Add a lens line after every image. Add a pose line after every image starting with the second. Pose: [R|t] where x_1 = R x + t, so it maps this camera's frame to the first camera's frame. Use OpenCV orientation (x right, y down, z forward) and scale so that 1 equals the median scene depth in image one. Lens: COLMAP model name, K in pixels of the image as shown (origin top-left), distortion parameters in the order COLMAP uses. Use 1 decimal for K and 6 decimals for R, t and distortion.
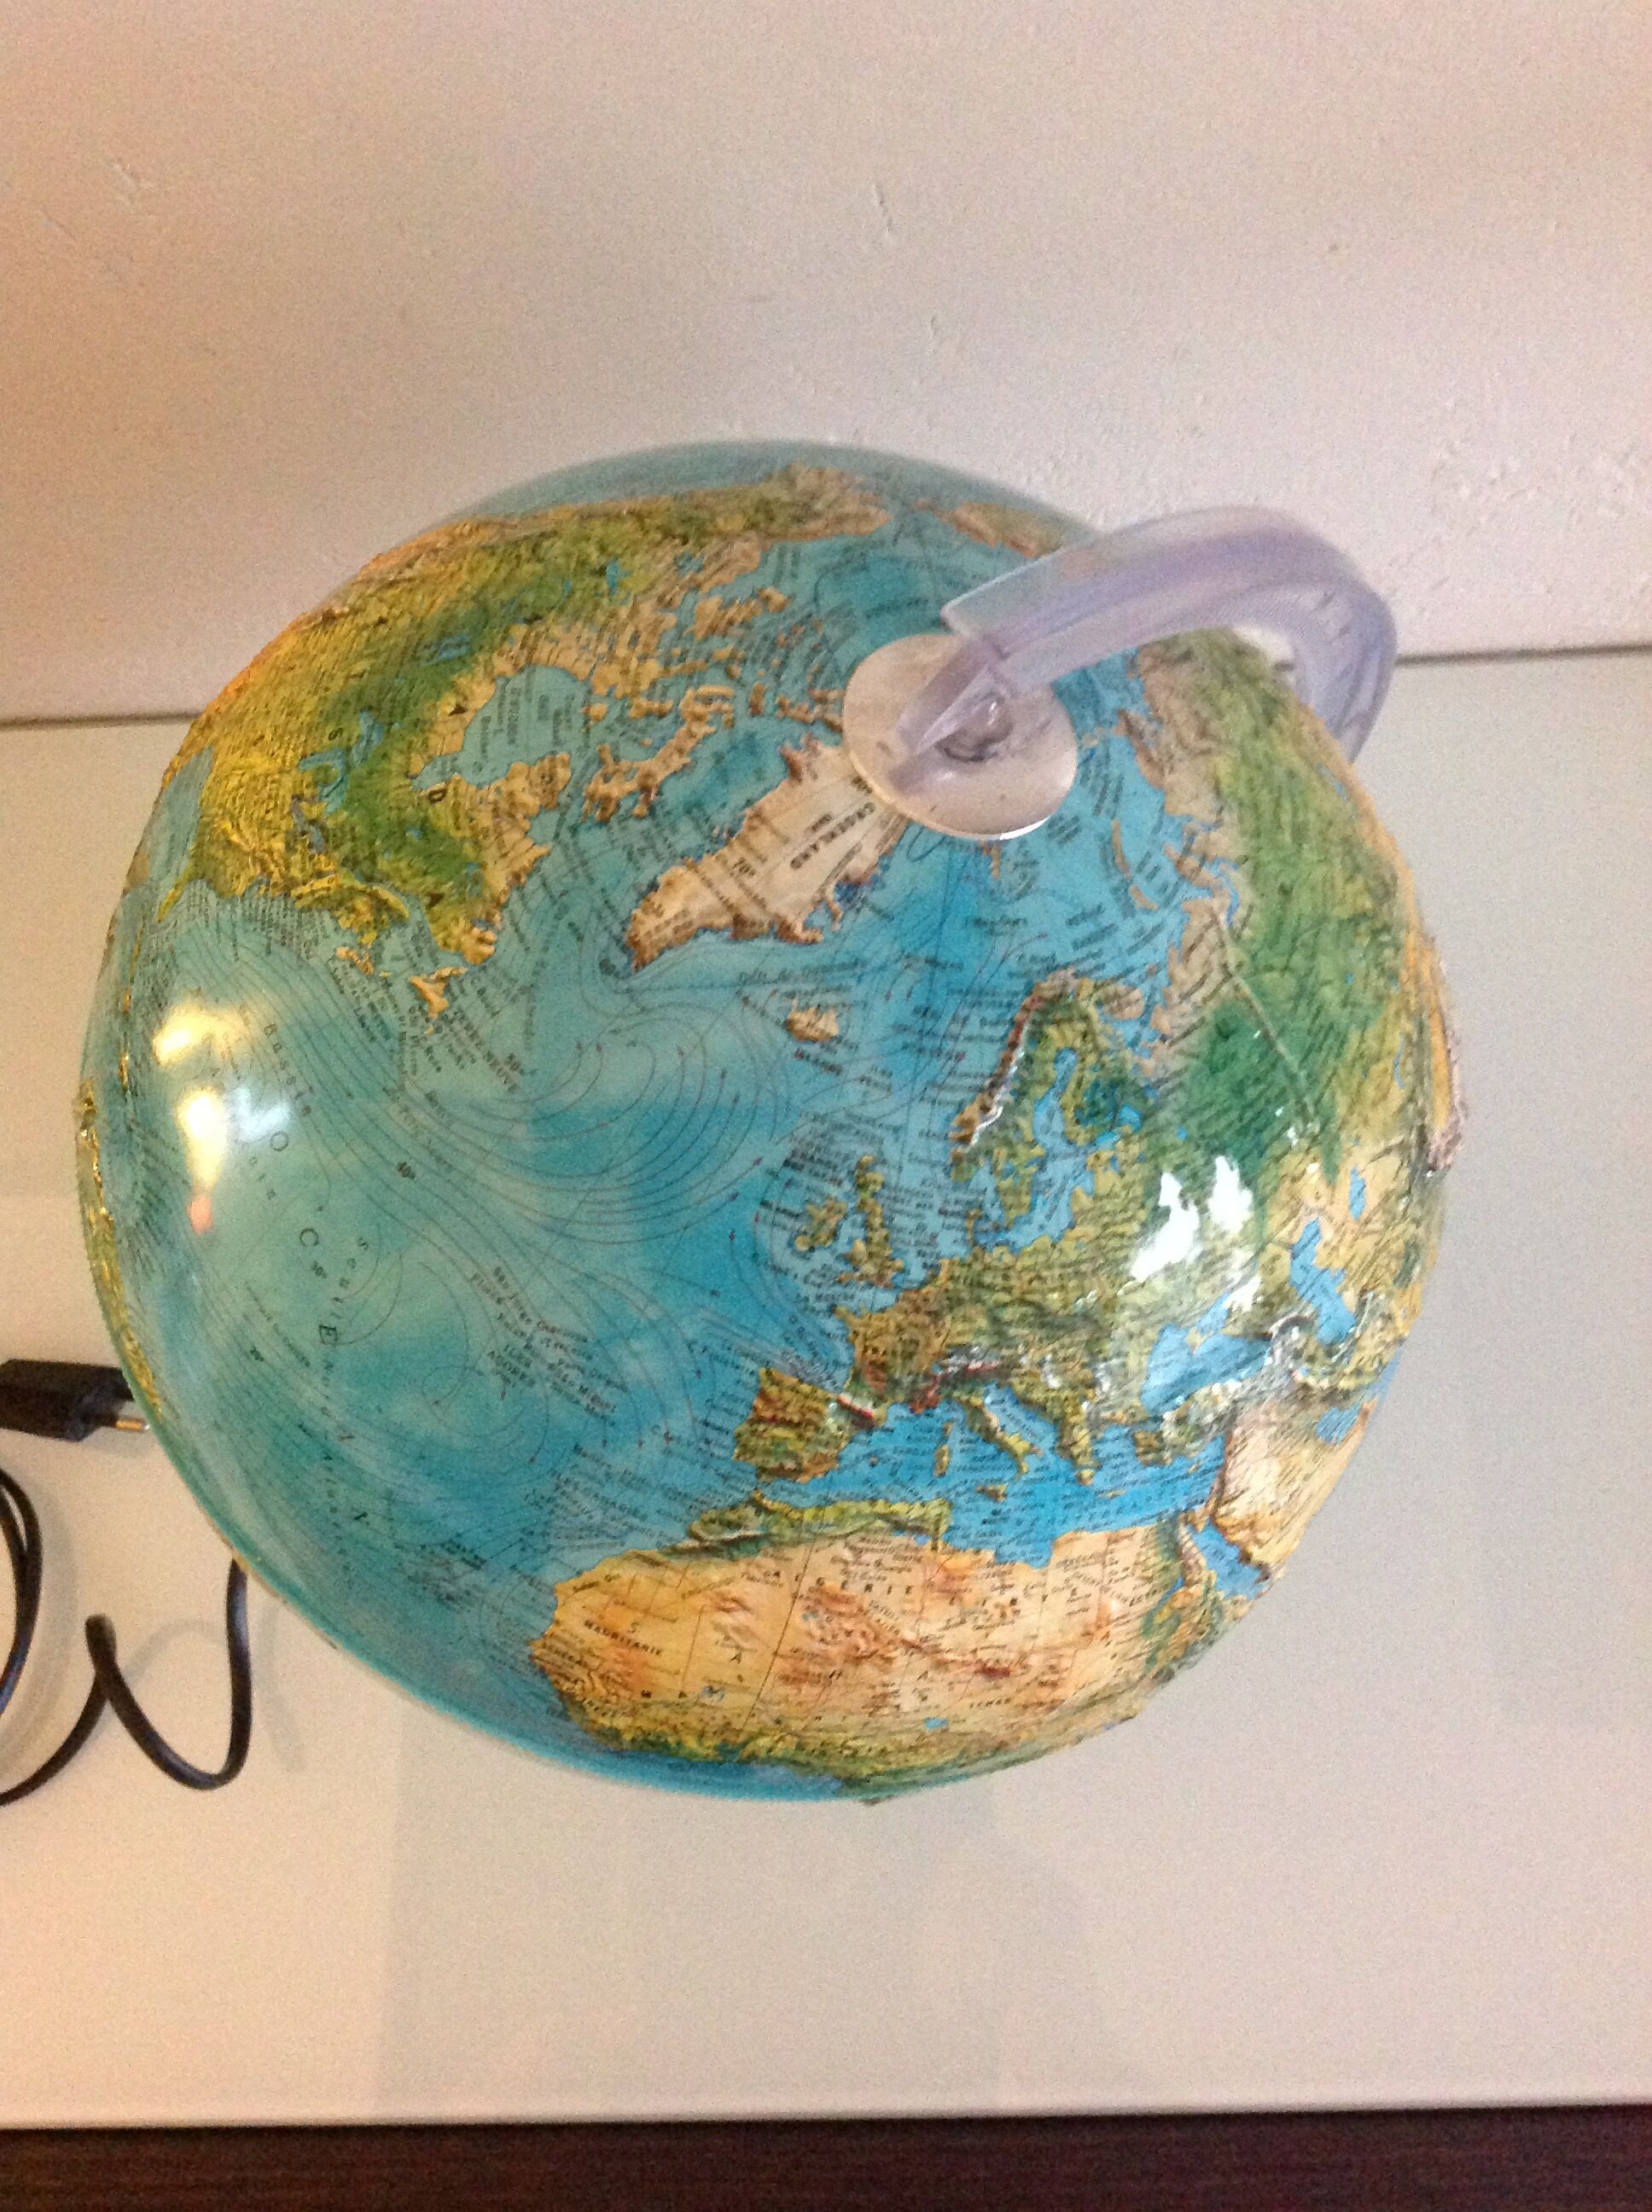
lens RADIAL K [[2207.4, 0, 826.0], [0, 2207.4, 1106.0], [0, 0, 1]] dist [0.115989, -0.384145]
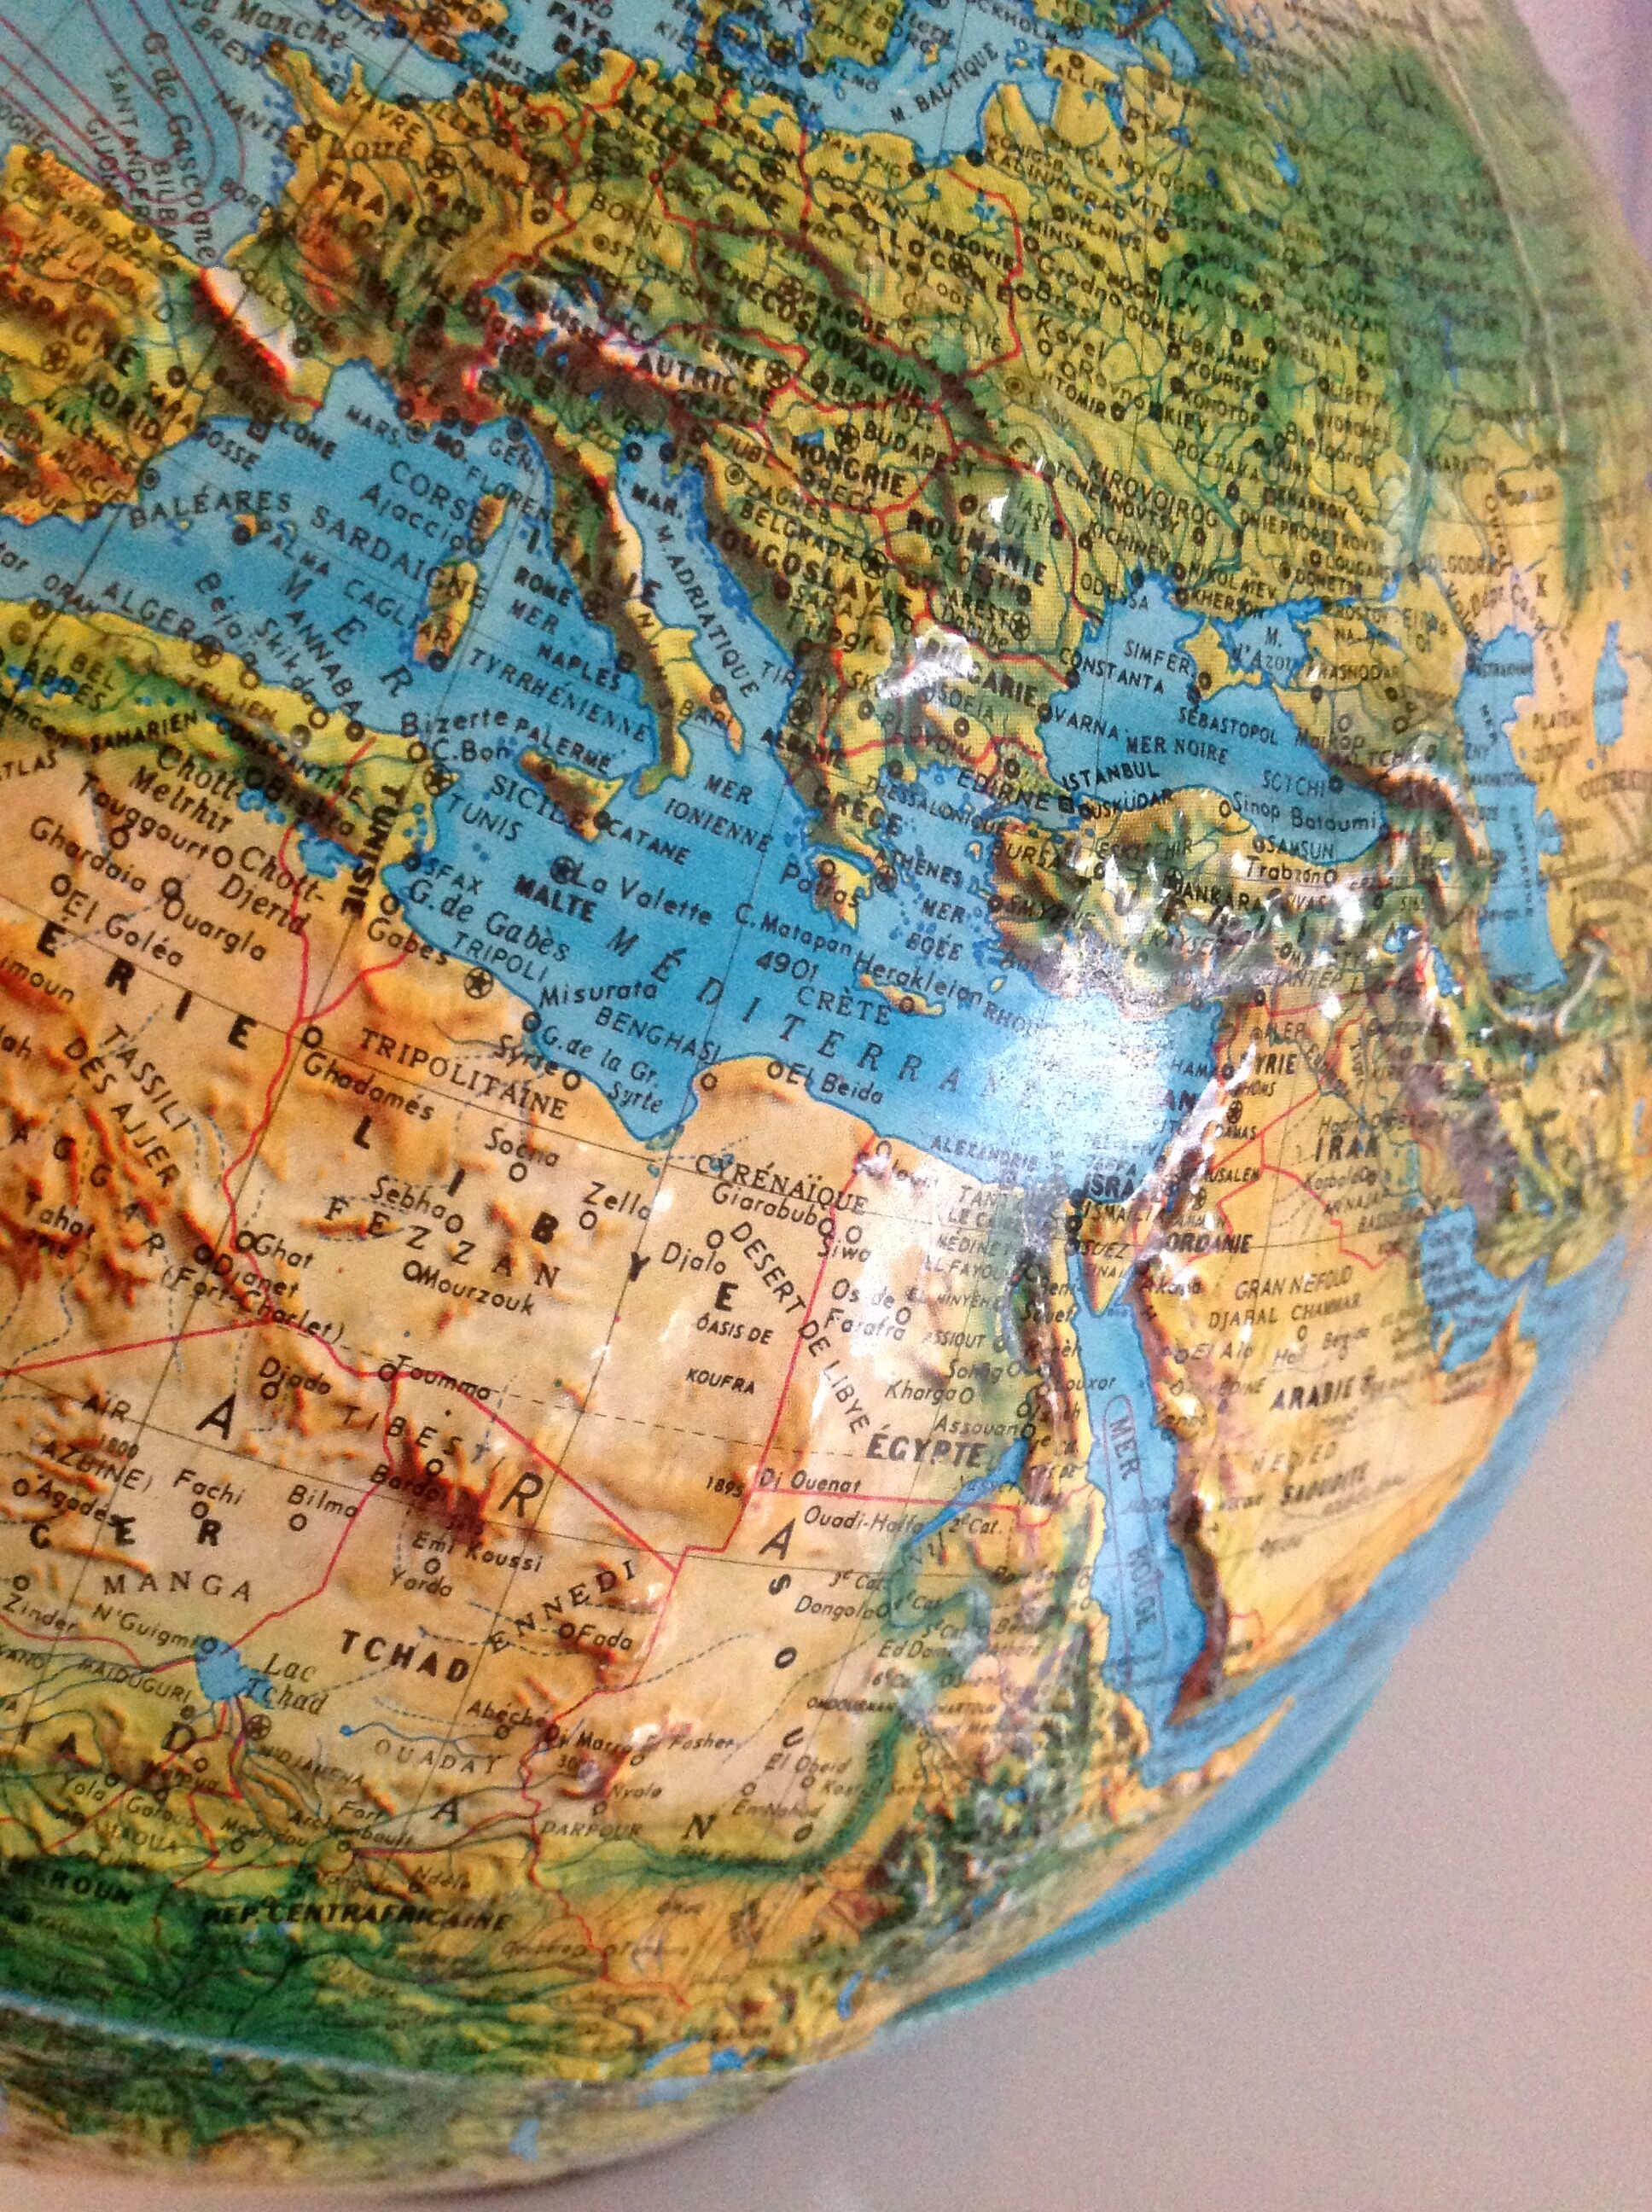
lens RADIAL K [[2207.4, 0, 826.0], [0, 2207.4, 1106.0], [0, 0, 1]] dist [0.115989, -0.384145]
pose [[0.965814, 0.258680, -0.016953, 0.131218], [-0.243394, 0.882348, -0.402767, 0.344042], [-0.089229, 0.393125, 0.915145, 0.703764]]
